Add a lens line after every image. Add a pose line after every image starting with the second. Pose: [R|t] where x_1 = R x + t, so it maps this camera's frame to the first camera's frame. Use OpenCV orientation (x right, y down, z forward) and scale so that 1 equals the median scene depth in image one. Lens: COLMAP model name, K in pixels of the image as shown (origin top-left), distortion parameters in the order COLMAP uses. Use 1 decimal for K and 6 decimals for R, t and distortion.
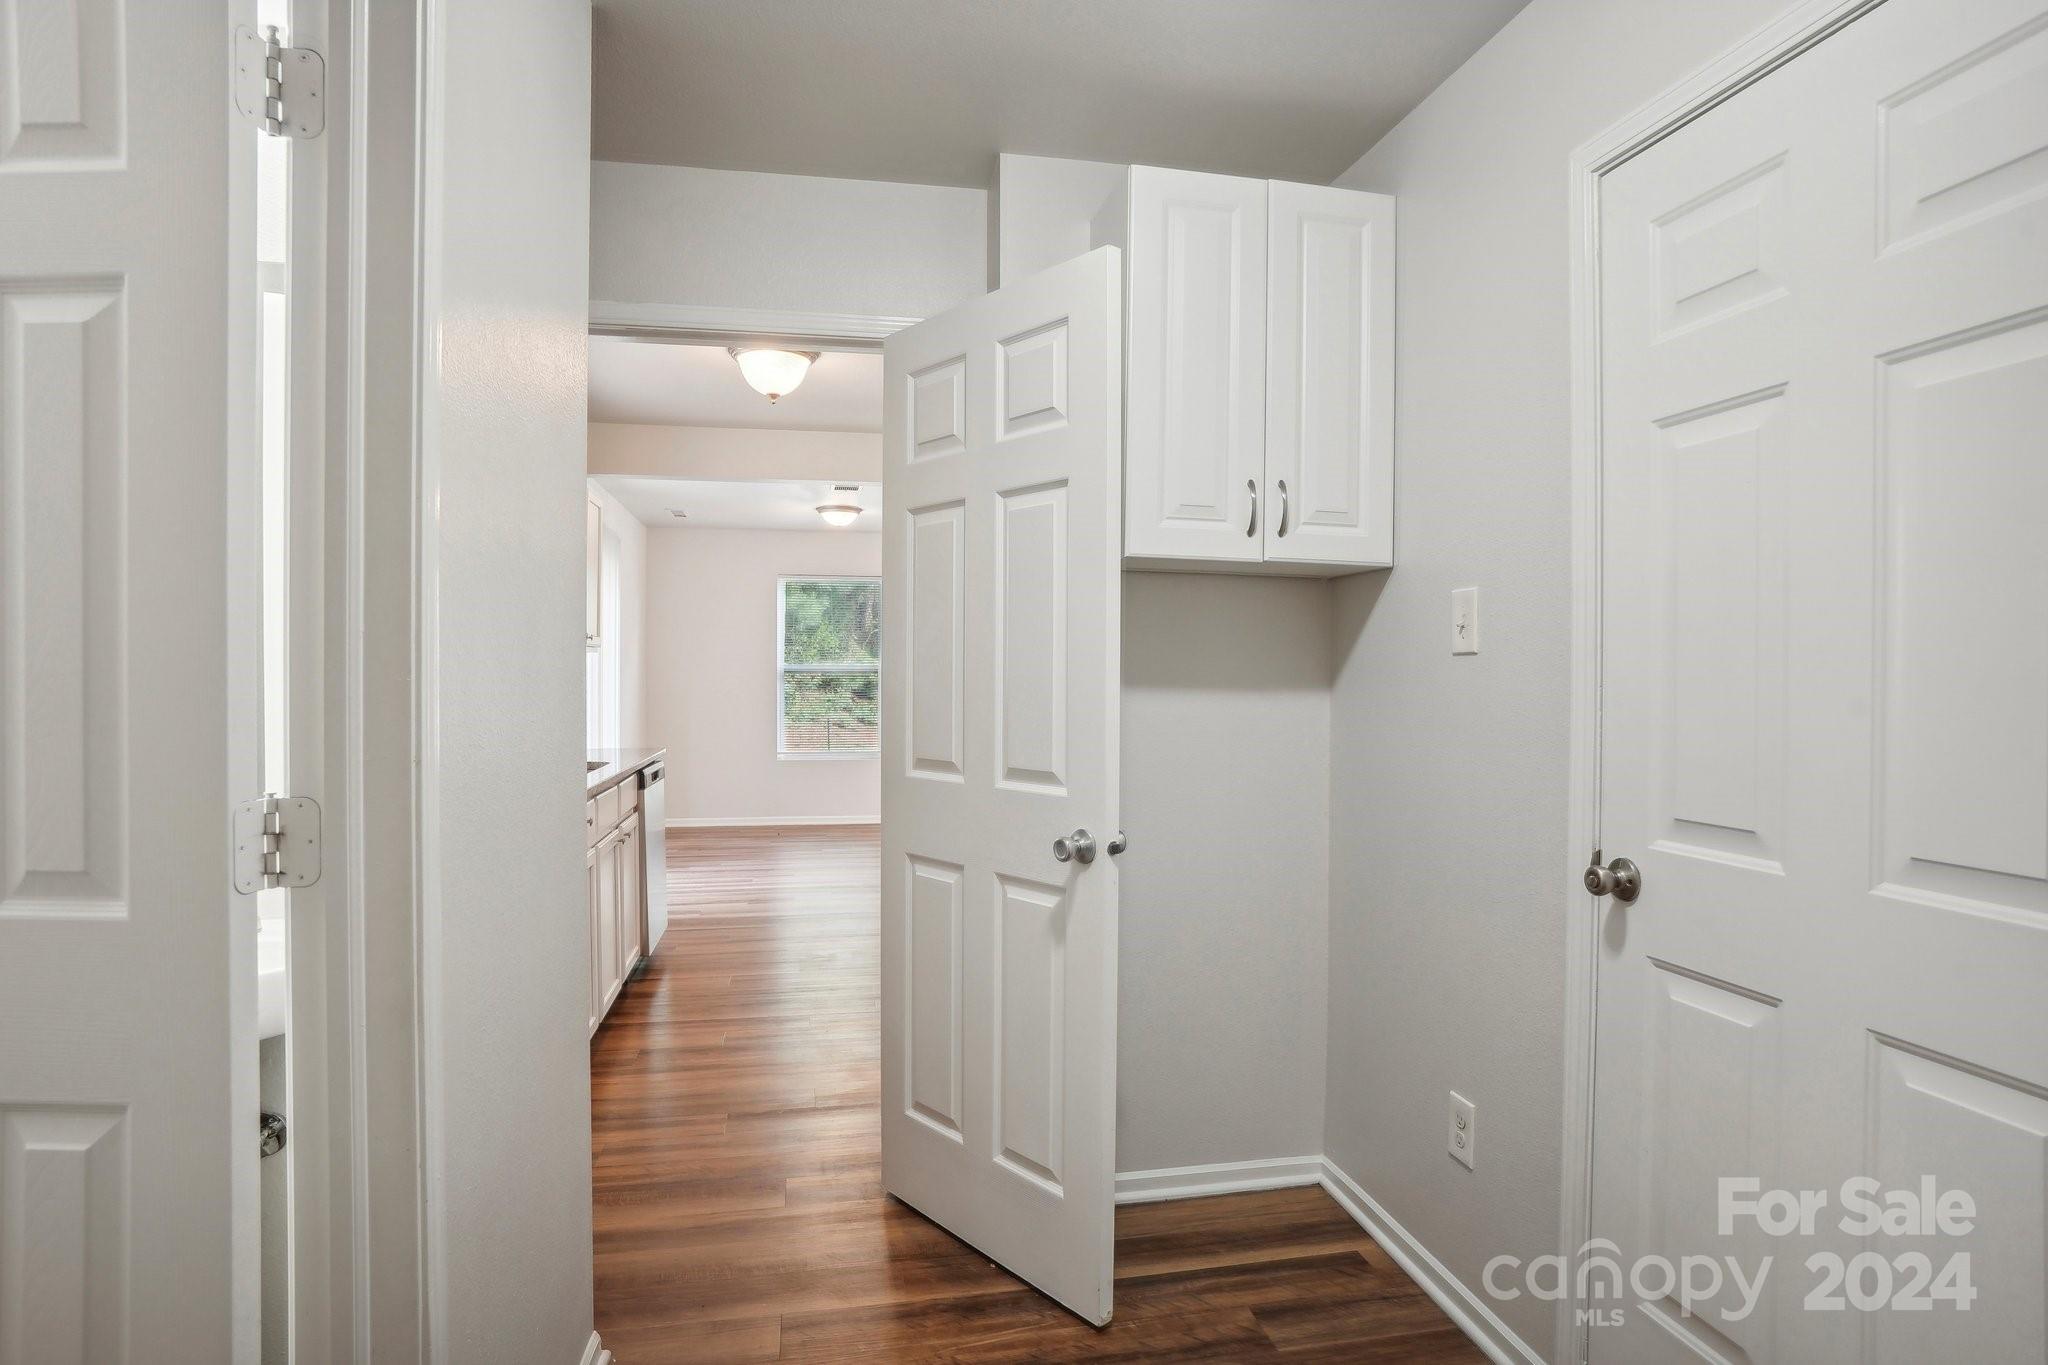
lens RADIAL K [[1101.7, 0, 1027.9], [0, 1101.7, 686.7], [0, 0, 1]] dist [-0.057813, 0.007869]
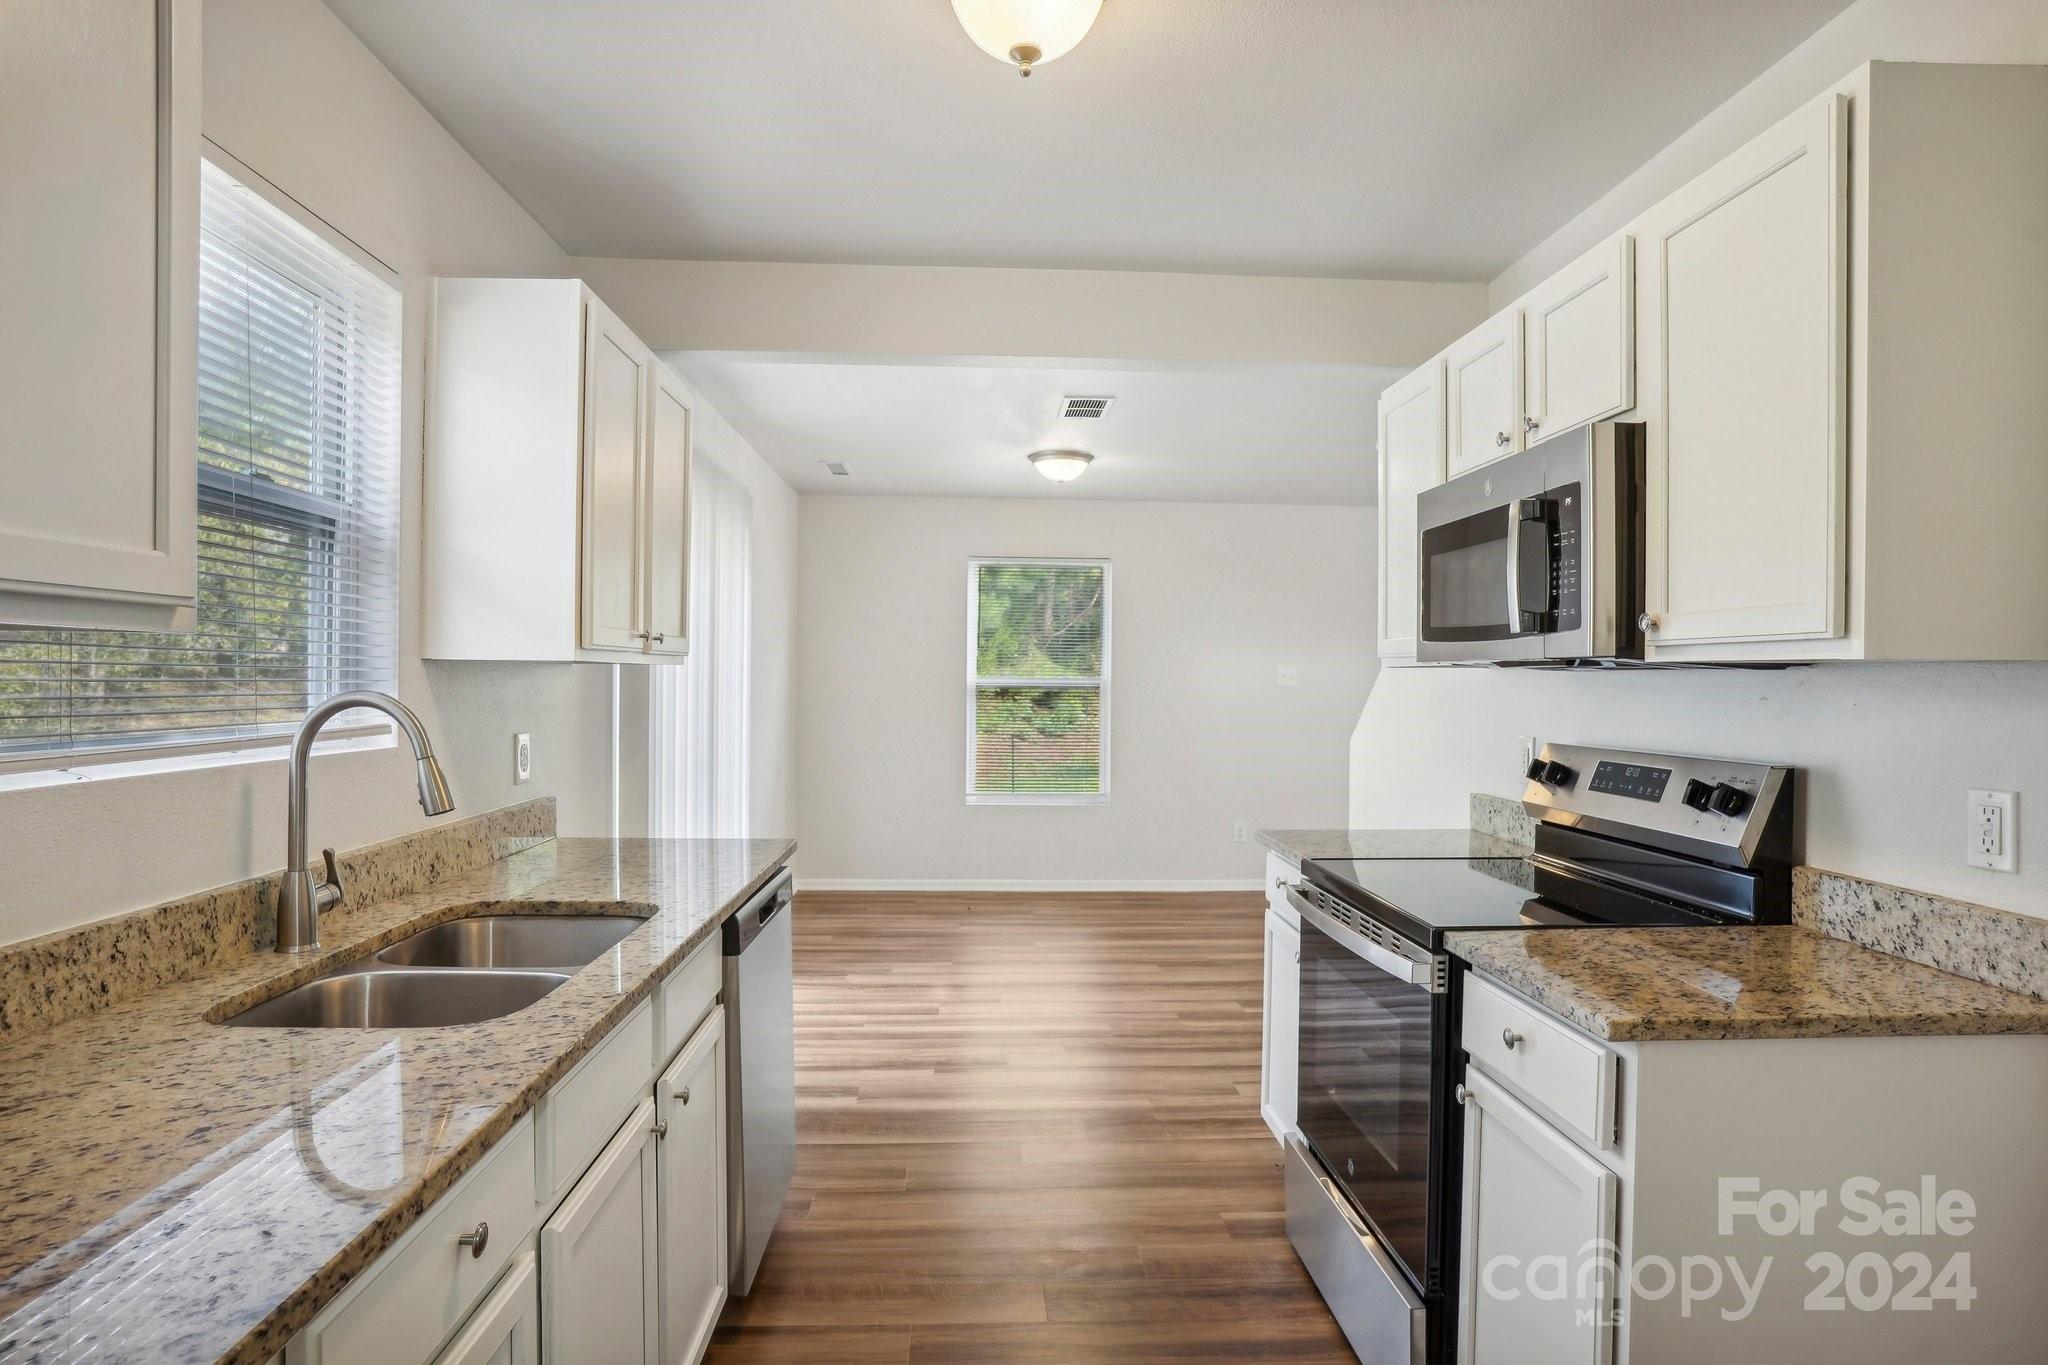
lens RADIAL K [[1101.7, 0, 1021.8], [0, 1101.7, 681.3], [0, 0, 1]] dist [-0.057813, 0.007869]
pose [[0.987883, 0.004844, -0.155125, -0.087384], [-0.006148, 0.999950, -0.007929, -0.013685], [0.155078, 0.008787, 0.987863, 0.308325]]
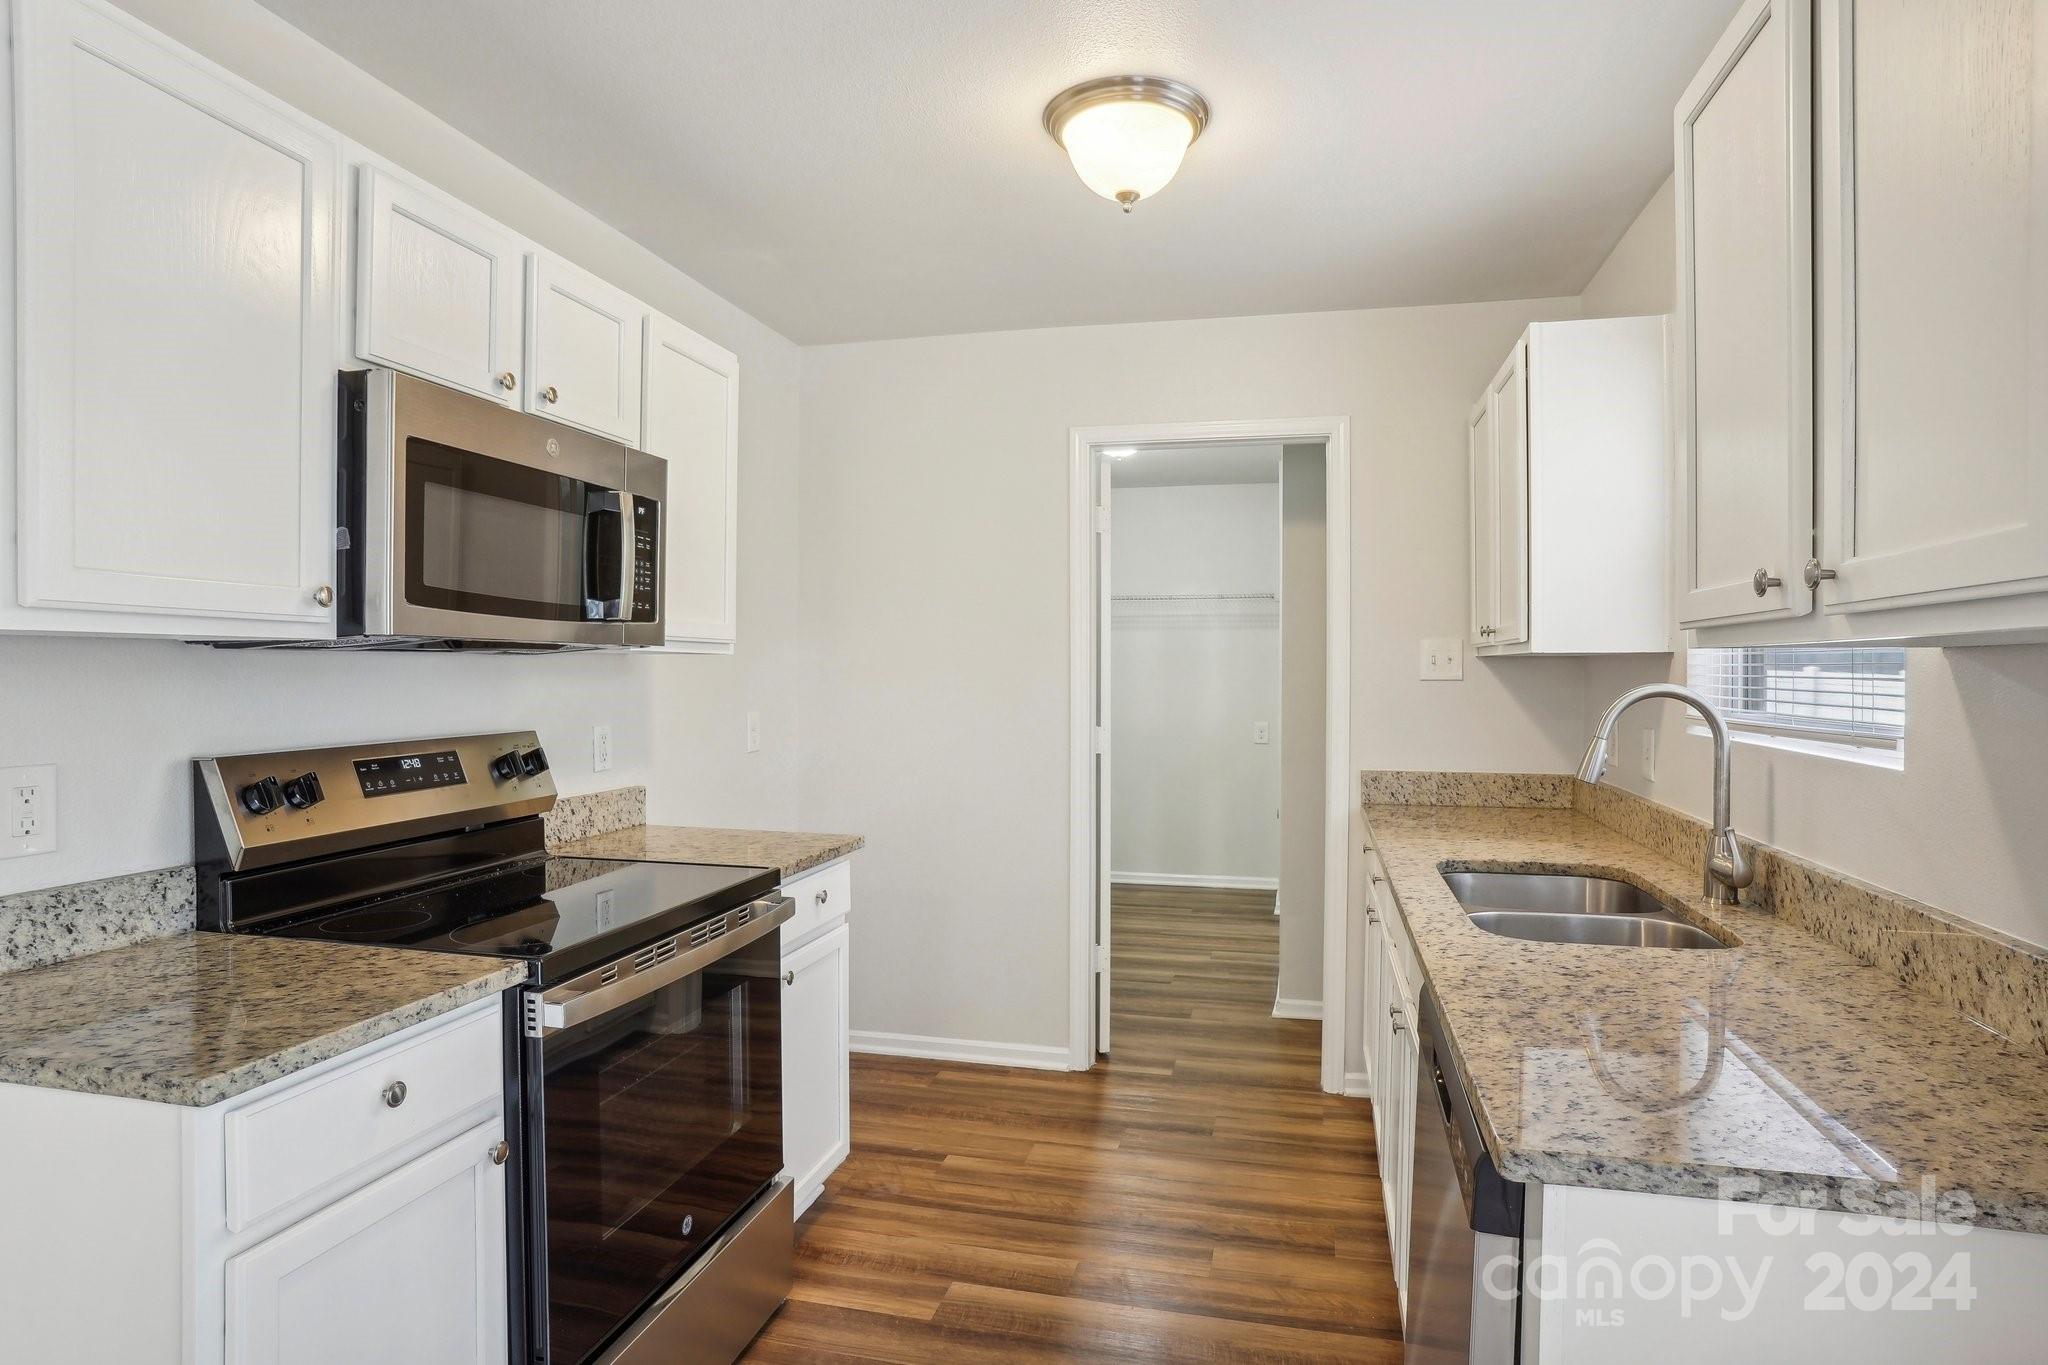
lens RADIAL K [[1101.7, 0, 1027.0], [0, 1101.7, 680.9], [0, 0, 1]] dist [-0.057813, 0.007869]
pose [[-0.898927, -0.009414, 0.437998, -0.211574], [-0.000298, 0.999782, 0.020876, -0.018051], [-0.438099, 0.018636, -0.898734, 0.749930]]
